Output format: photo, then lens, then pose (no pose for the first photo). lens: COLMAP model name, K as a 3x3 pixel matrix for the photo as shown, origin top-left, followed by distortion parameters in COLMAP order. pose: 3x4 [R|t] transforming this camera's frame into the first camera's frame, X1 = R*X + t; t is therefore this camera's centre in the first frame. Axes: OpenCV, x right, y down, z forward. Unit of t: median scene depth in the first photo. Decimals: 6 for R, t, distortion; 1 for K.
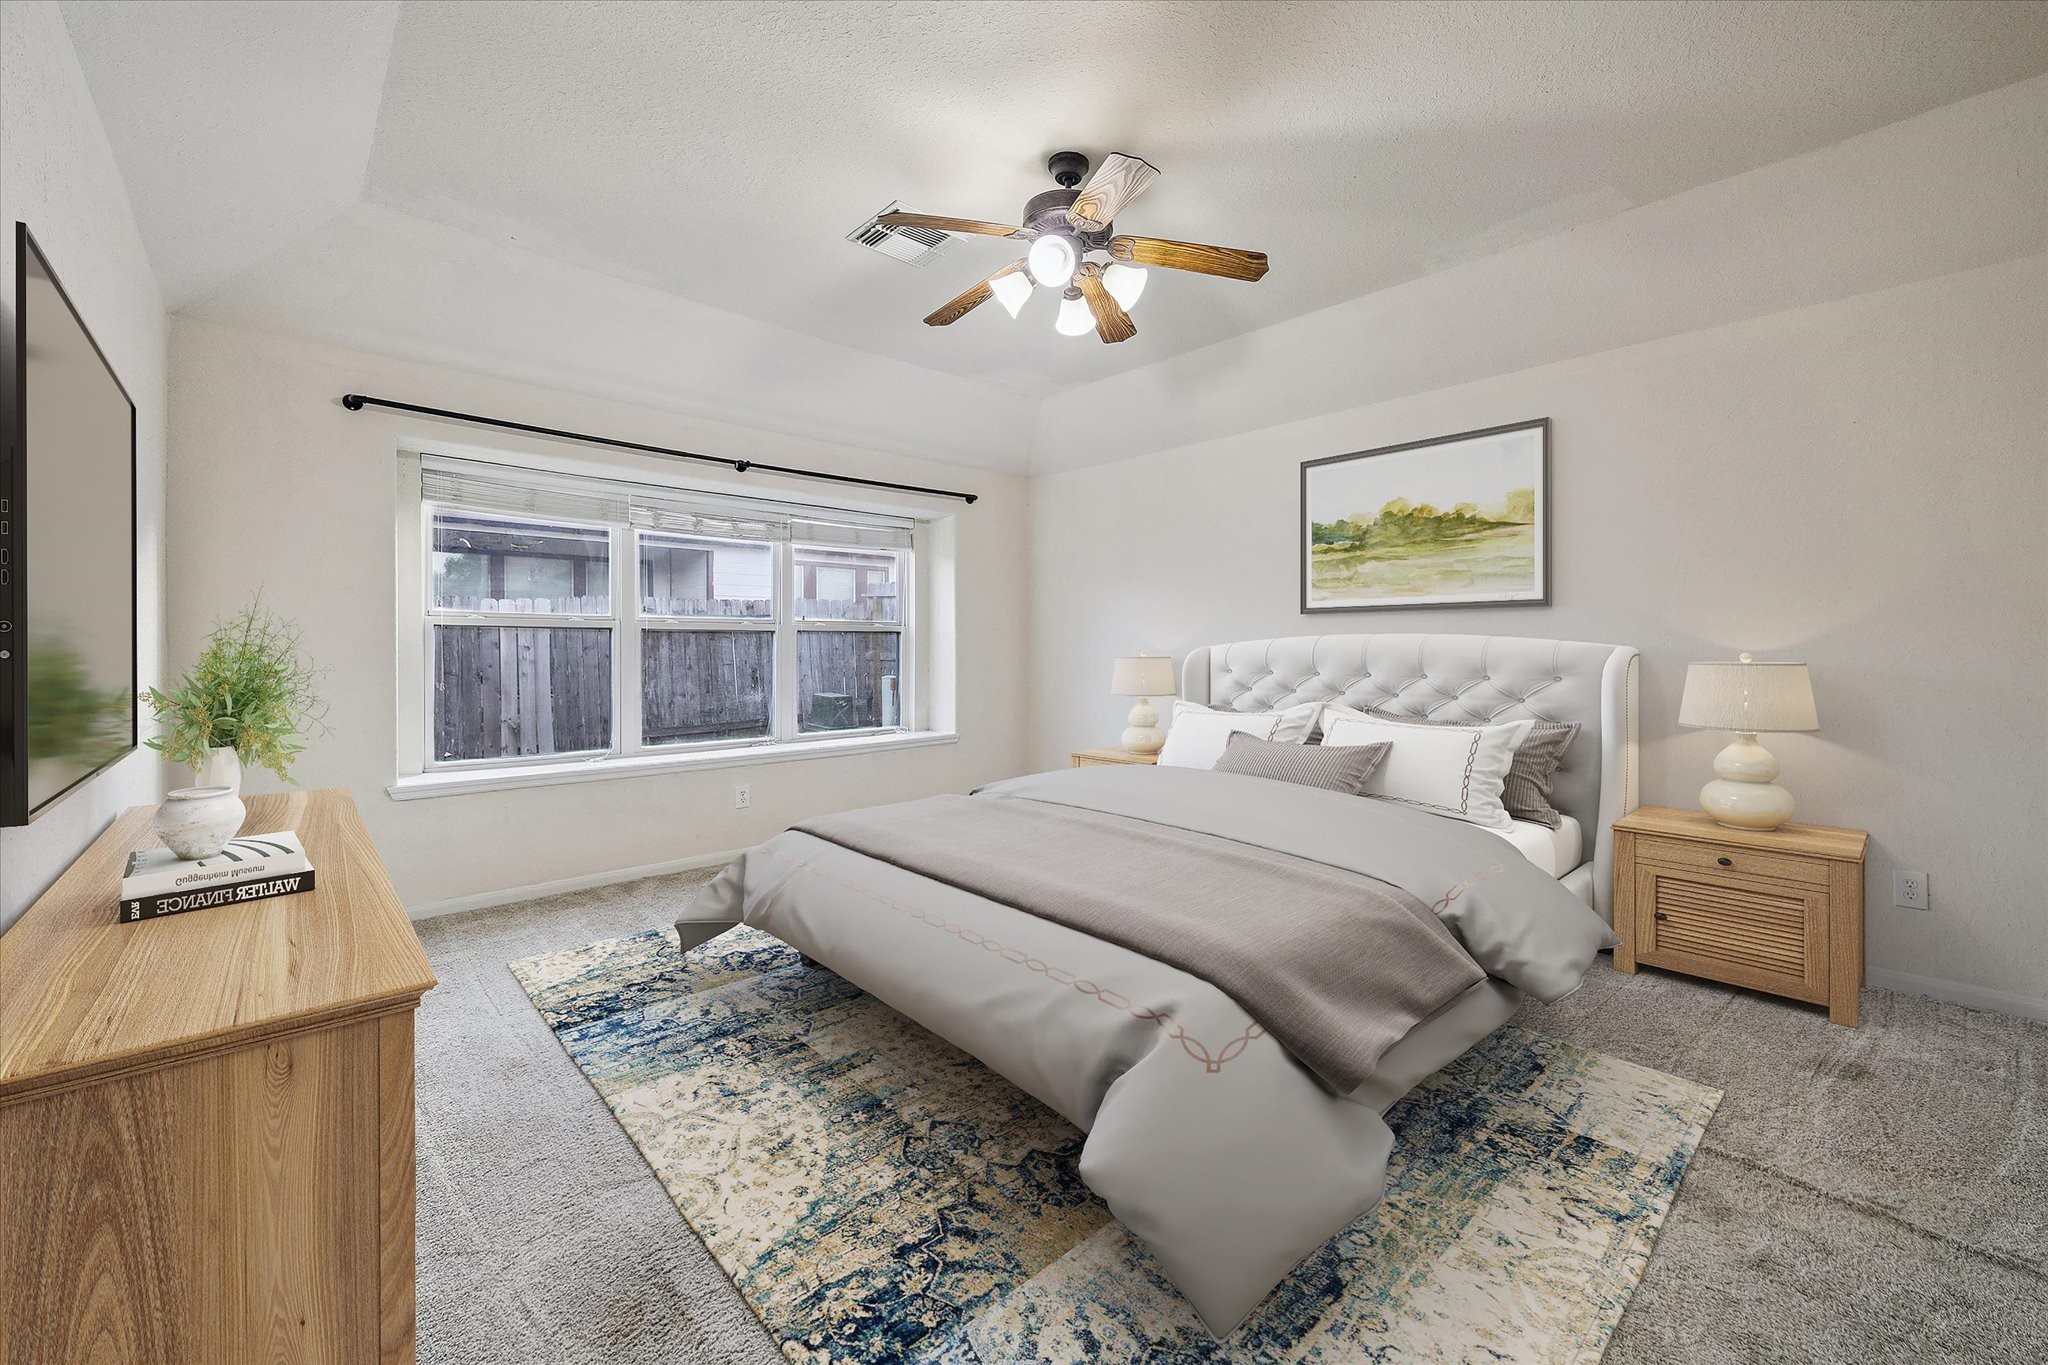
lens RADIAL K [[828.5, 0, 1038.4], [0, 828.5, 660.6], [0, 0, 1]] dist [-0.005402, 0.000308]
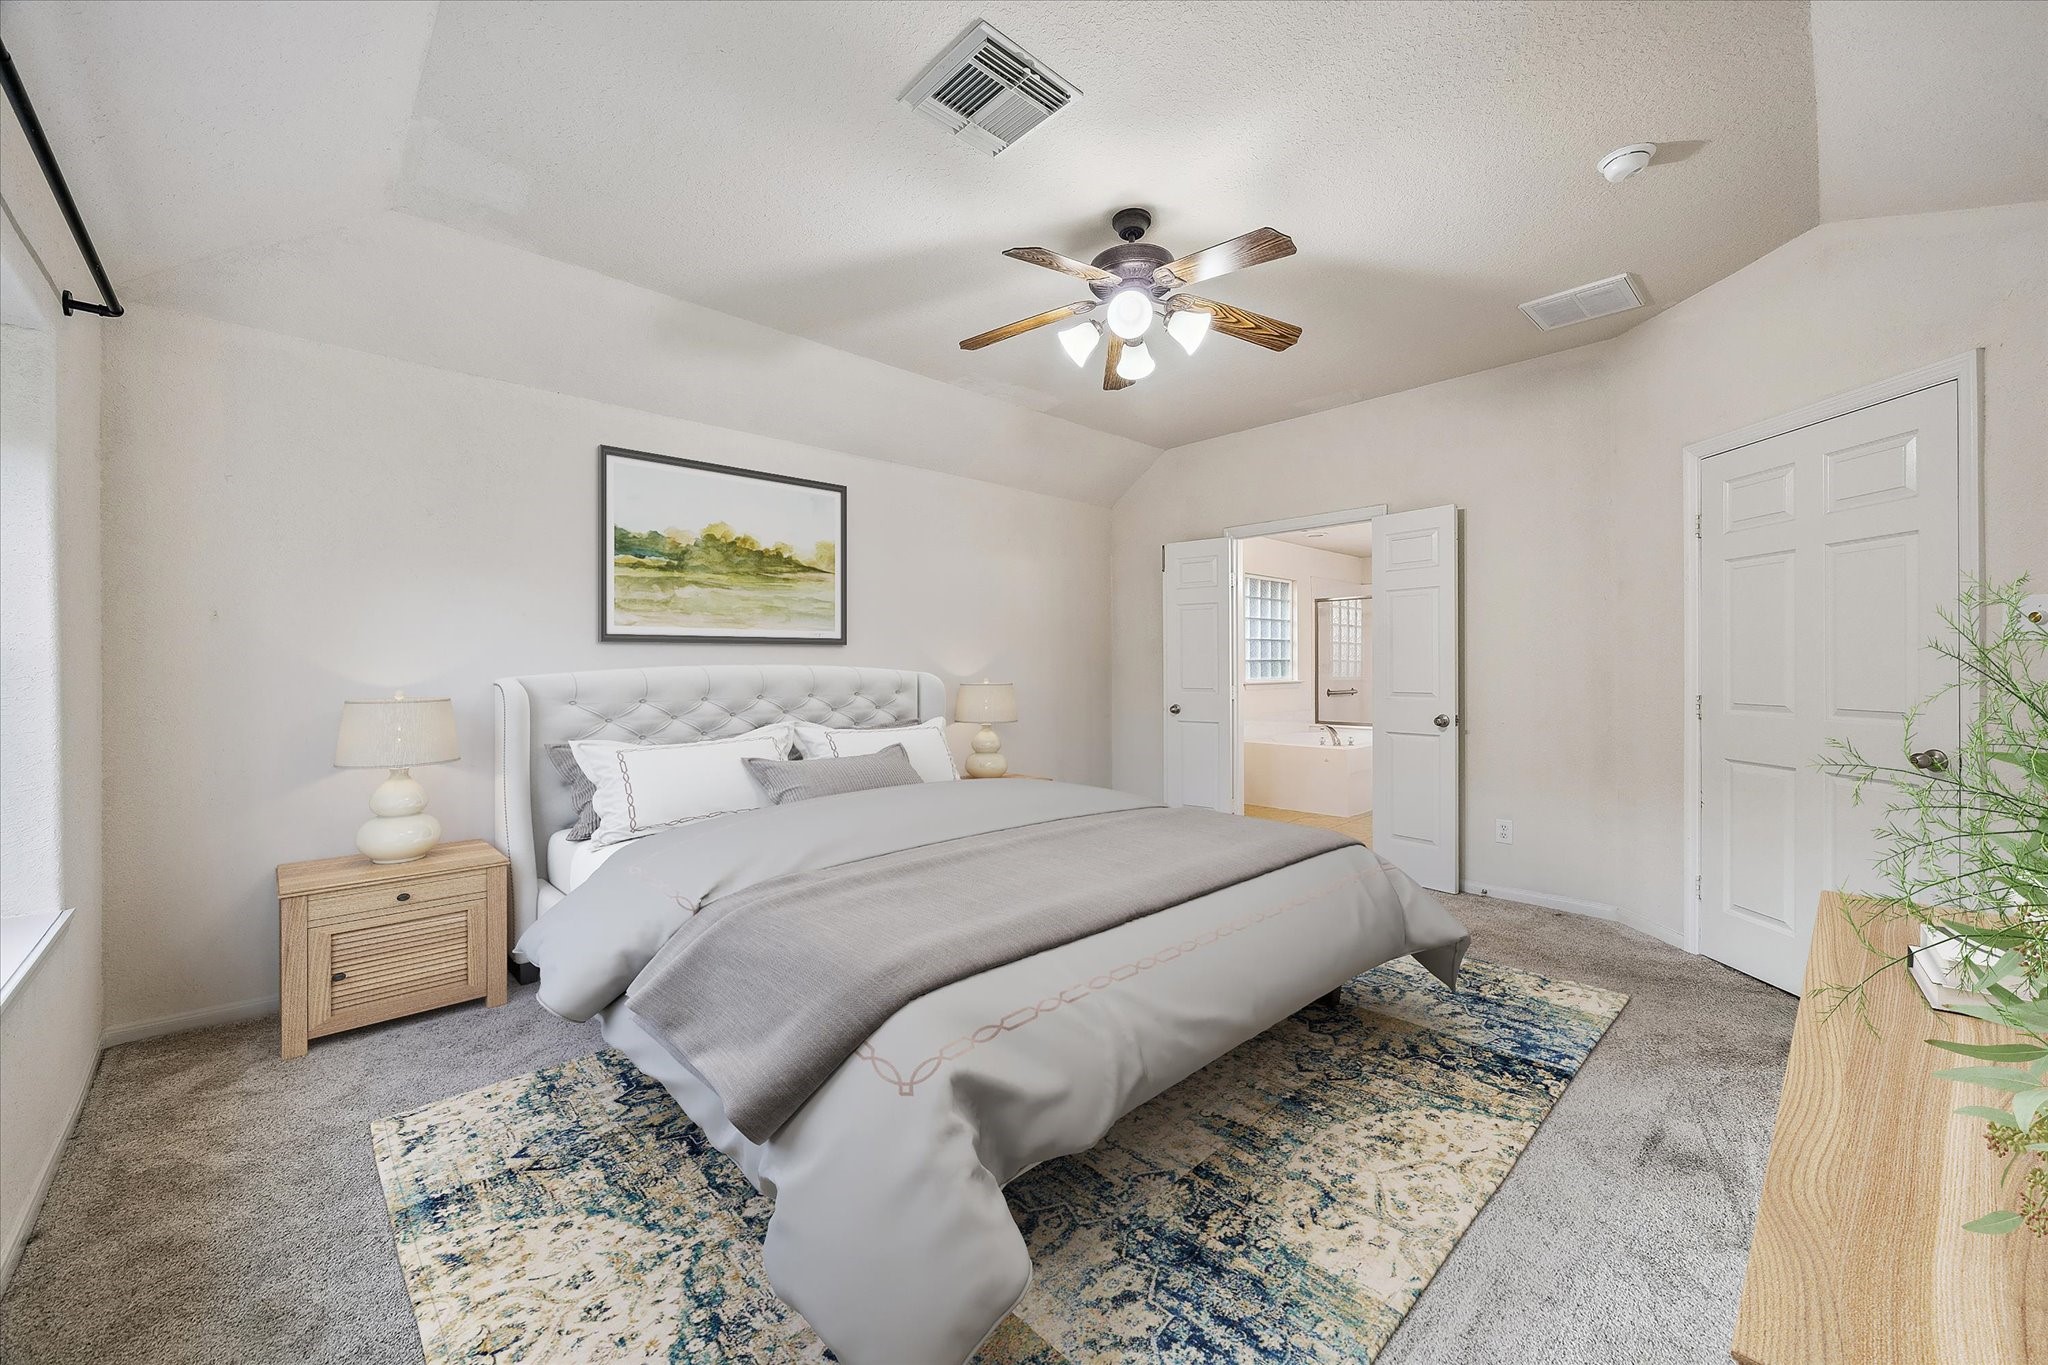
lens RADIAL K [[869.6, 0, 1010.0], [0, 869.6, 675.8], [0, 0, 1]] dist [-0.004987, 0.000226]
pose [[-0.047456, -0.008418, 0.998838, -1.266044], [0.033316, 0.999395, 0.010005, -0.022689], [-0.998318, 0.033752, -0.047147, 1.385021]]
